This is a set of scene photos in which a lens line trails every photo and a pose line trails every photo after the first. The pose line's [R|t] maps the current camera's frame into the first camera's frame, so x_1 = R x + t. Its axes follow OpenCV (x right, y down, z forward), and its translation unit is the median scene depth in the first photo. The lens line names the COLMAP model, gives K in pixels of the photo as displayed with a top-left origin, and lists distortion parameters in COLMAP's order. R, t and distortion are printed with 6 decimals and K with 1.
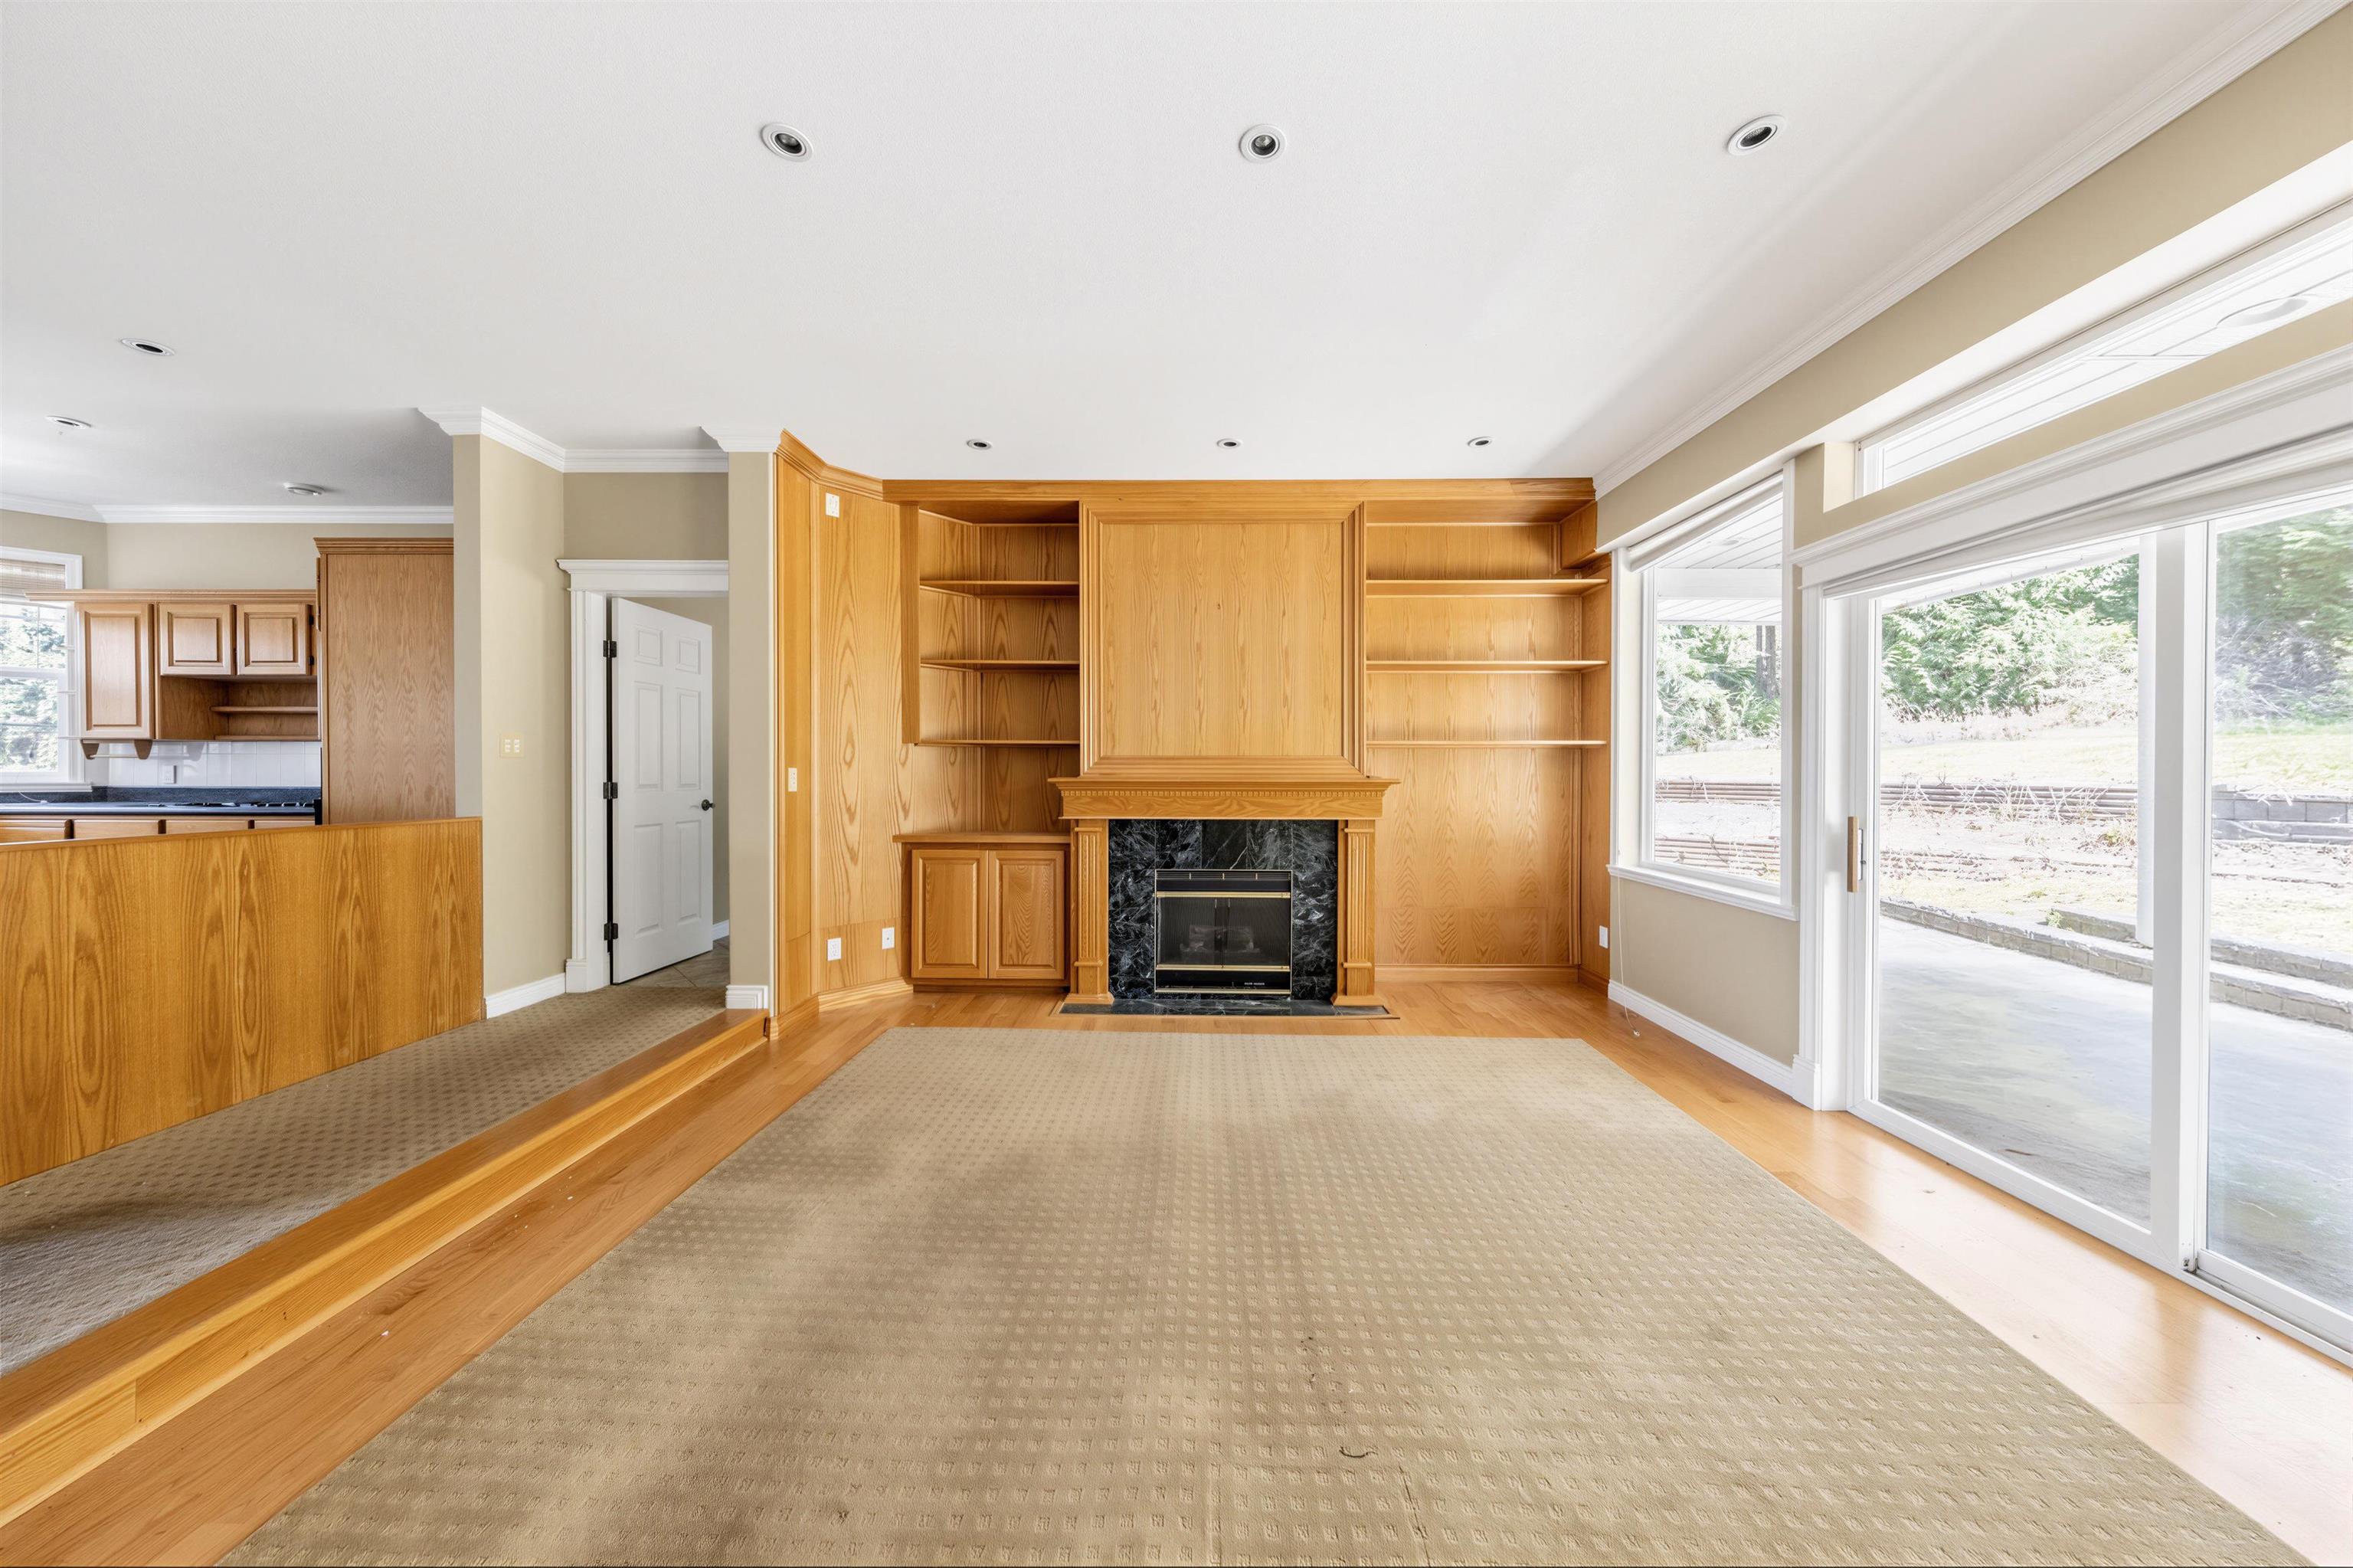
lens RADIAL K [[754.9, 0, 1176.5], [0, 754.9, 784.0], [0, 0, 1]] dist [0.008432, -0.000073]
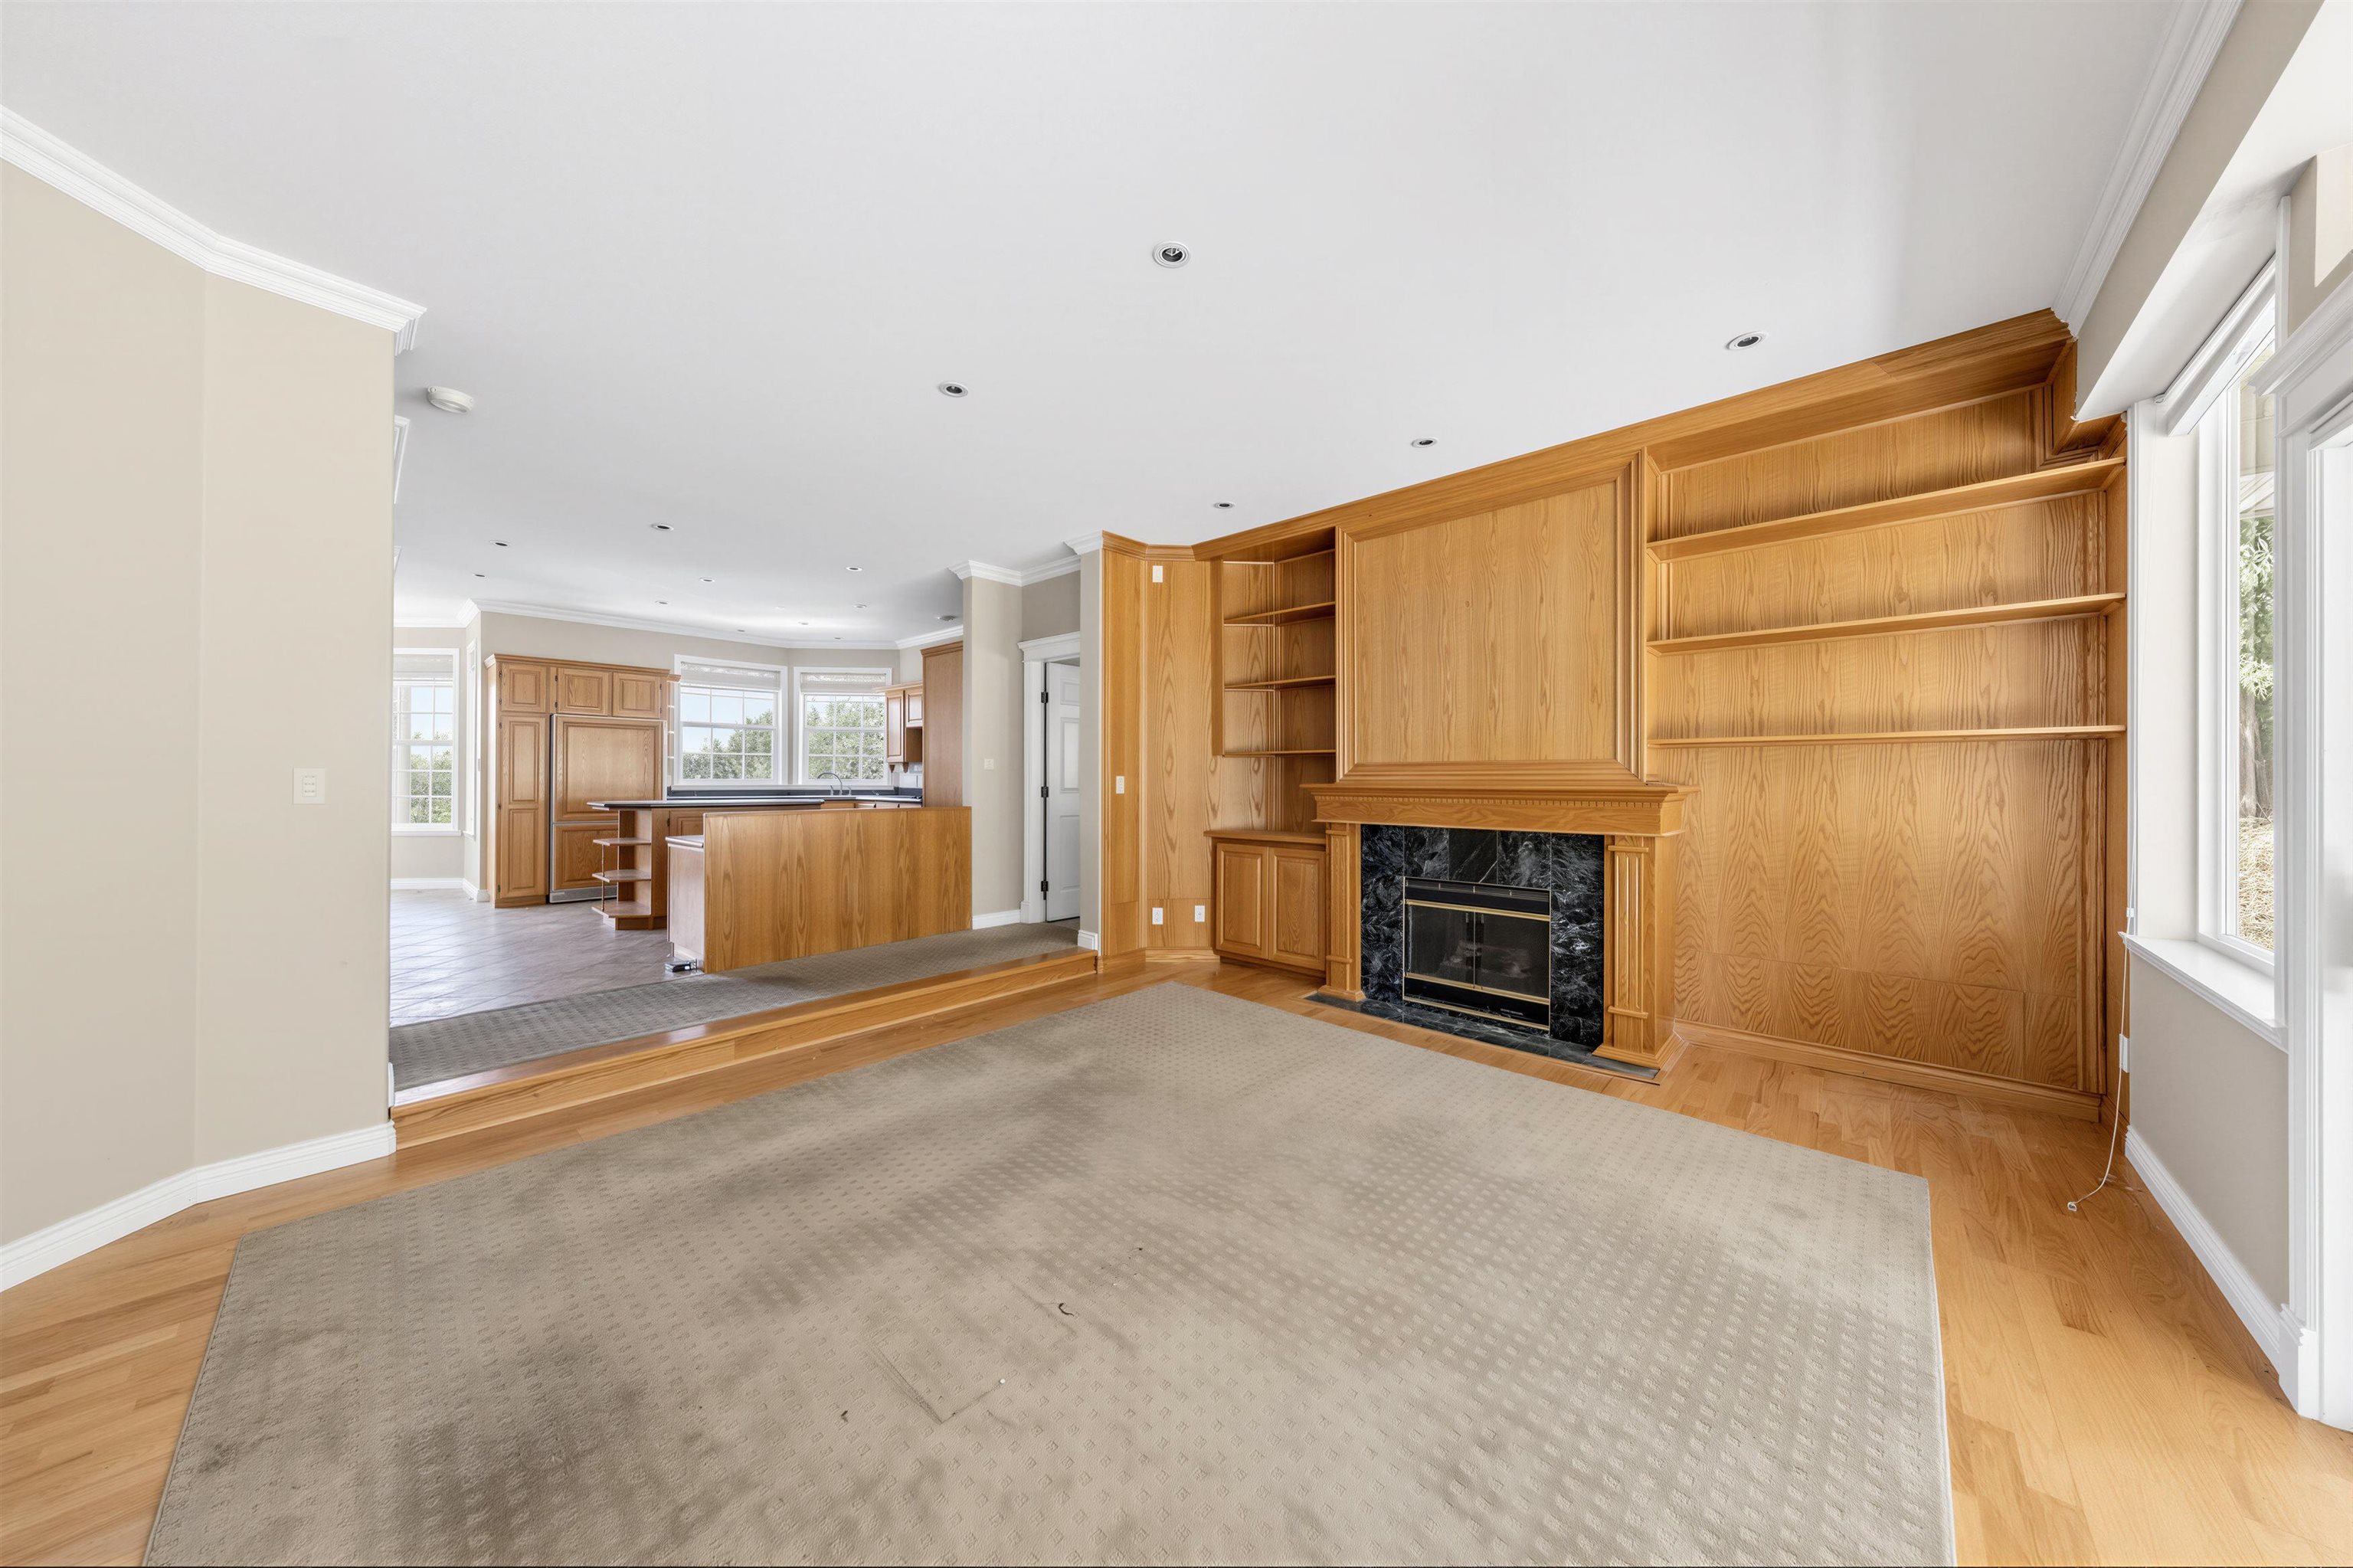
lens RADIAL K [[754.9, 0, 1176.5], [0, 754.9, 784.0], [0, 0, 1]] dist [0.008432, -0.000073]
pose [[0.750201, 0.002852, -0.661203, 0.408401], [-0.007541, 0.999963, -0.004243, -0.002240], [0.661166, 0.008170, 0.750195, 0.050329]]
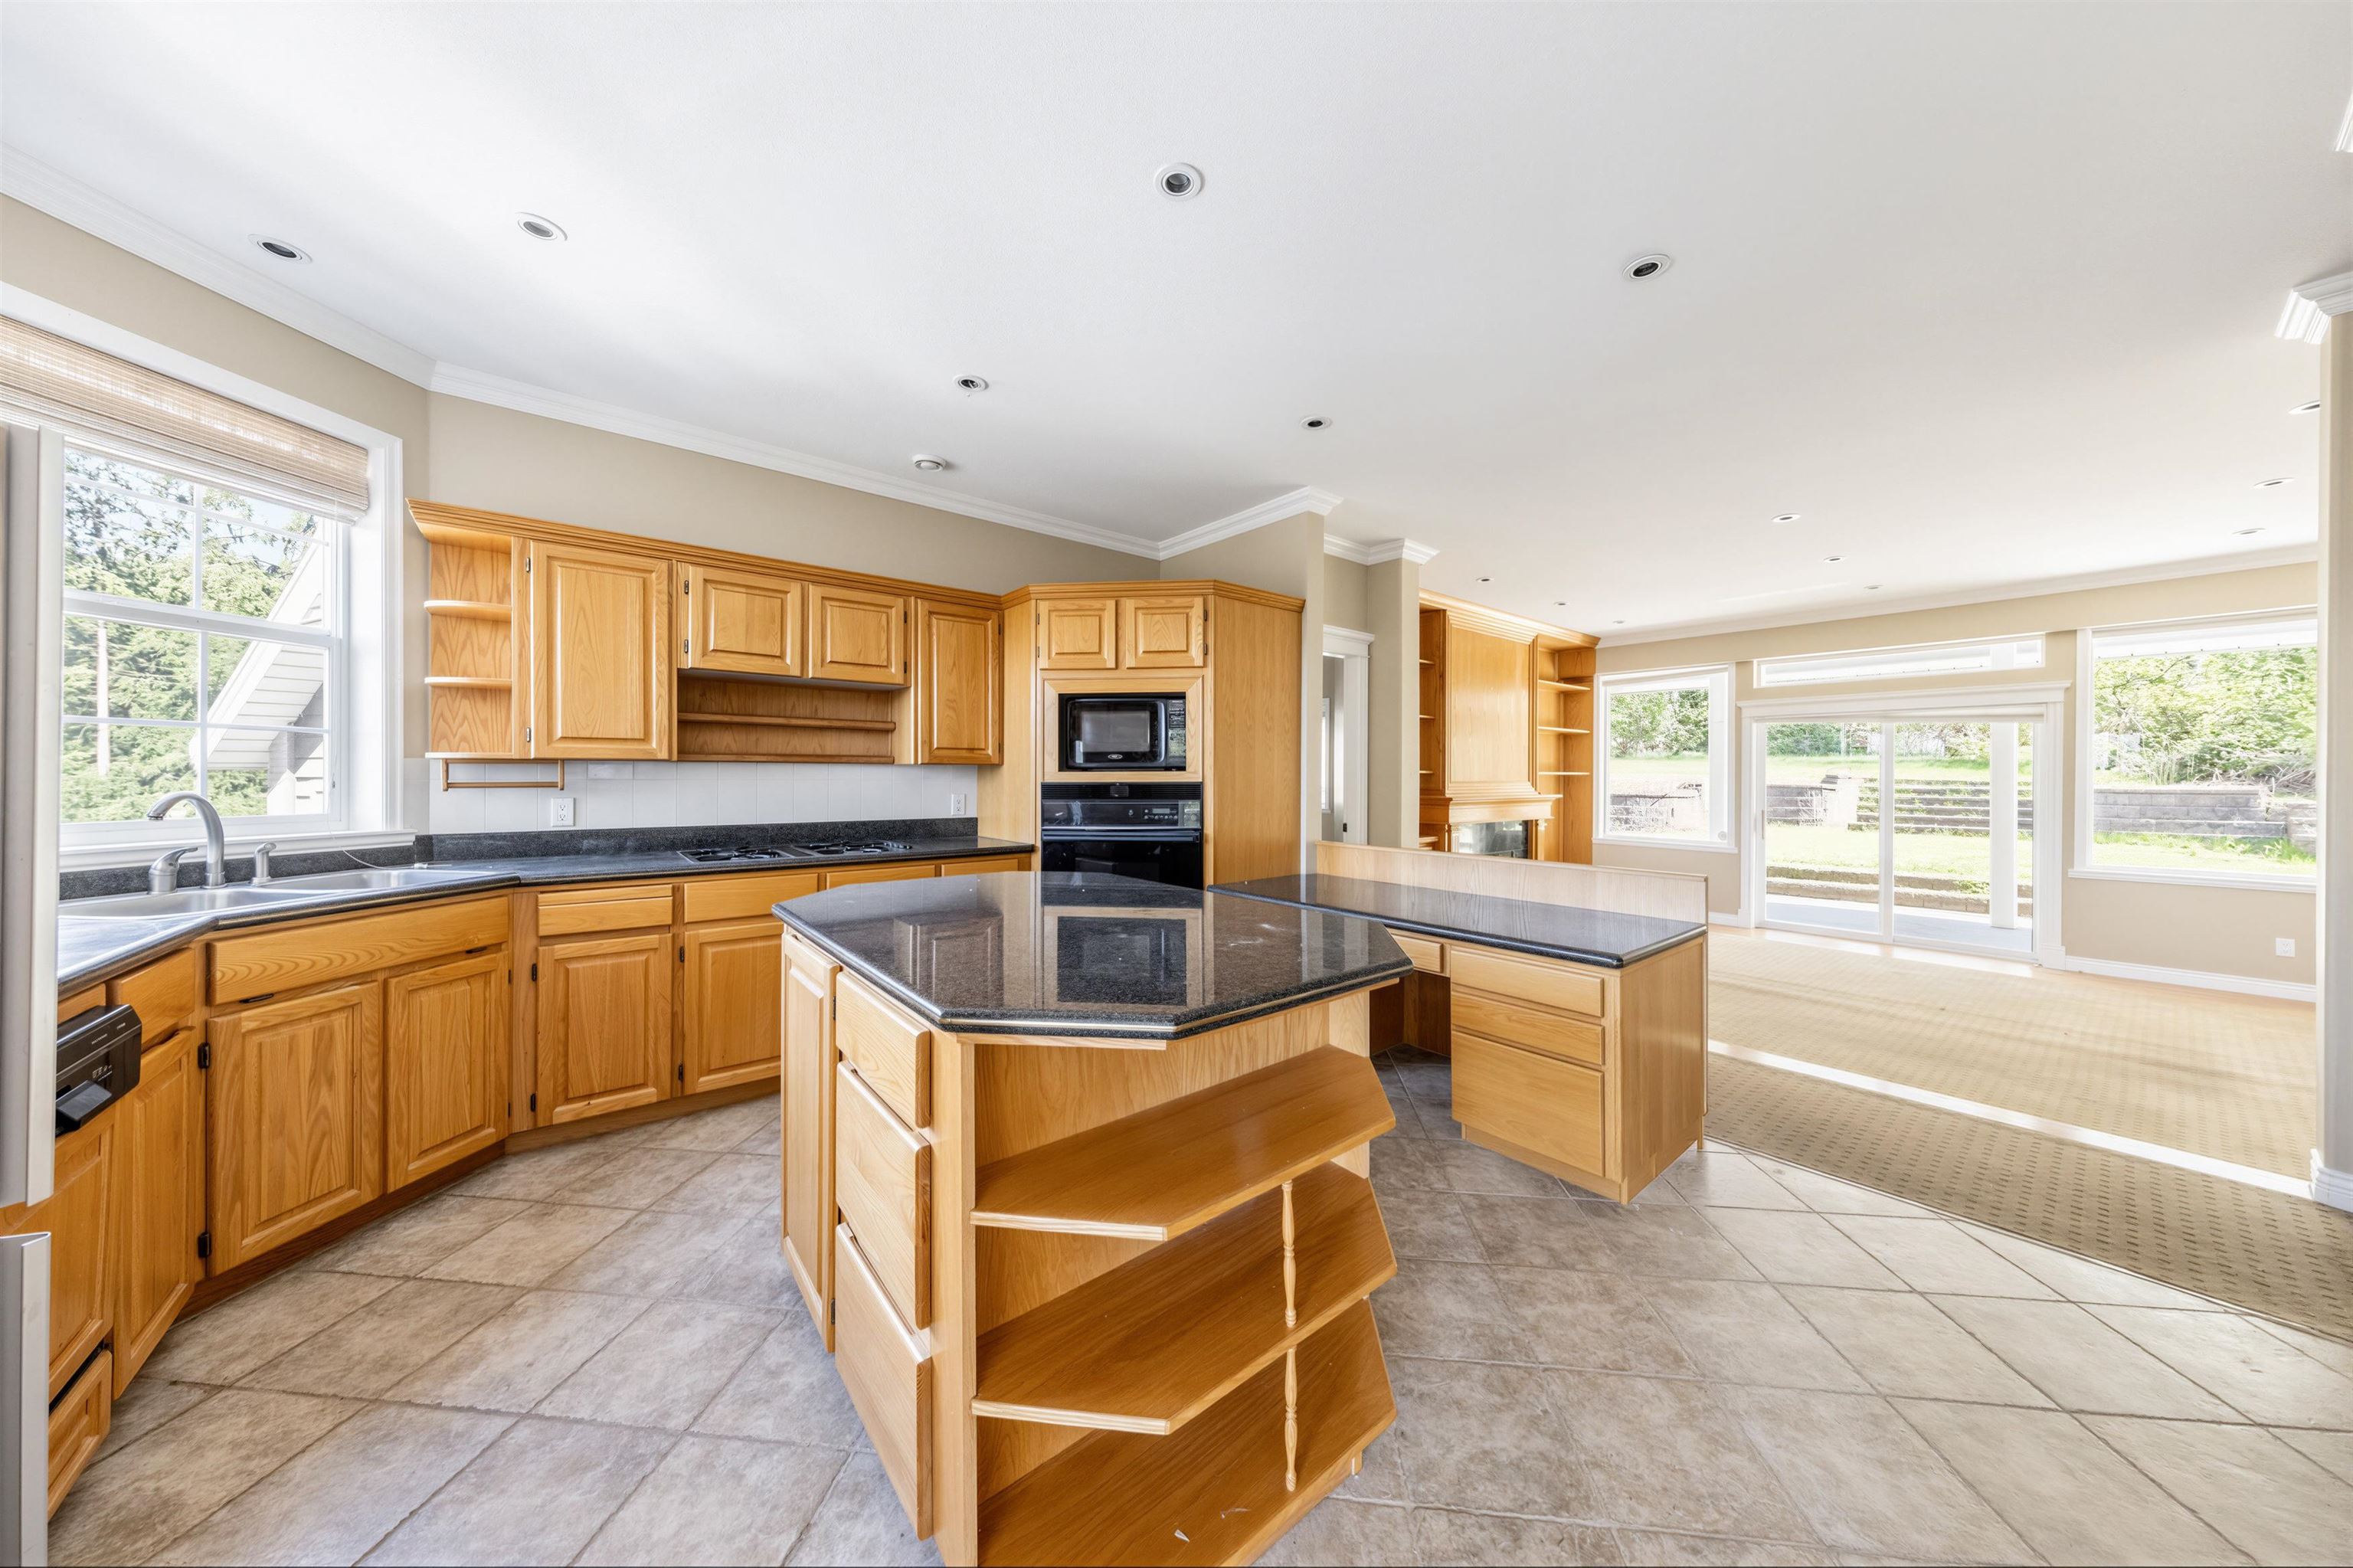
lens RADIAL K [[754.9, 0, 1176.5], [0, 754.9, 784.0], [0, 0, 1]] dist [0.008432, -0.000073]
pose [[0.767674, -0.005292, 0.640819, -1.456931], [0.007008, 0.999975, -0.000136, -0.035568], [-0.640802, 0.004595, 0.767692, 0.197866]]
